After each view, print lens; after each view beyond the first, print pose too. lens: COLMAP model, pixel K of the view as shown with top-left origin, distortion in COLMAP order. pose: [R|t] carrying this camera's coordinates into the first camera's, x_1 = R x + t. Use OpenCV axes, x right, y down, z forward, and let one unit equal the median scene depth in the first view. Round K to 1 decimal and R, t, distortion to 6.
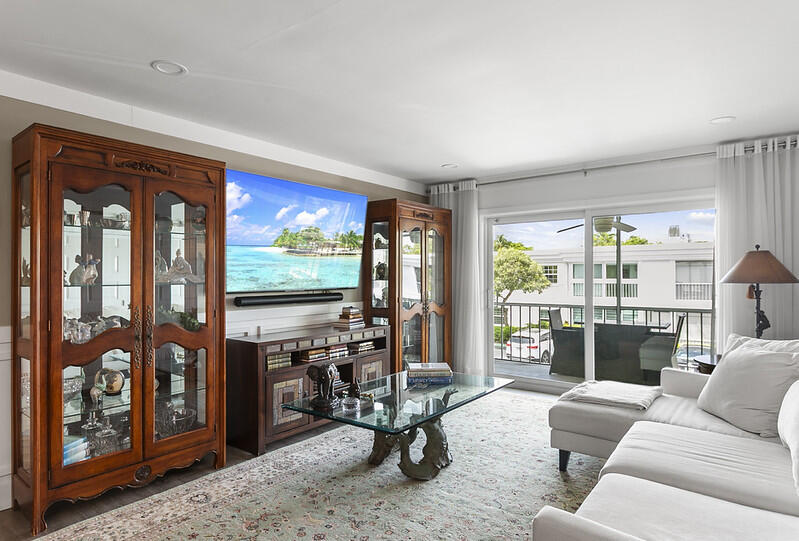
lens RADIAL K [[463.6, 0, 399.5], [0, 463.6, 270.5], [0, 0, 1]] dist [-0.004615, -0.001023]
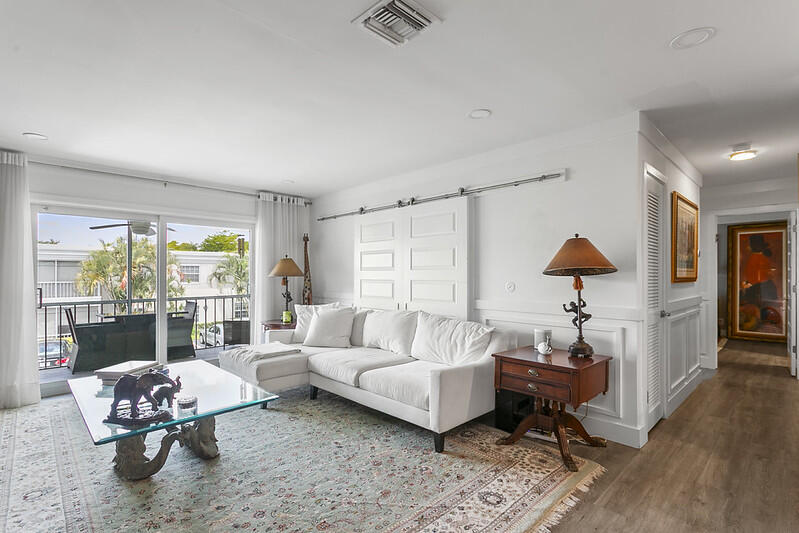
lens RADIAL K [[386.9, 0, 399.5], [0, 386.9, 266.5], [0, 0, 1]] dist [-0.000044, -0.000058]
pose [[0.140931, 0.024140, 0.989725, -0.640242], [-0.009721, 0.999688, -0.022998, 0.019602], [-0.989972, -0.006380, 0.141122, 0.358690]]
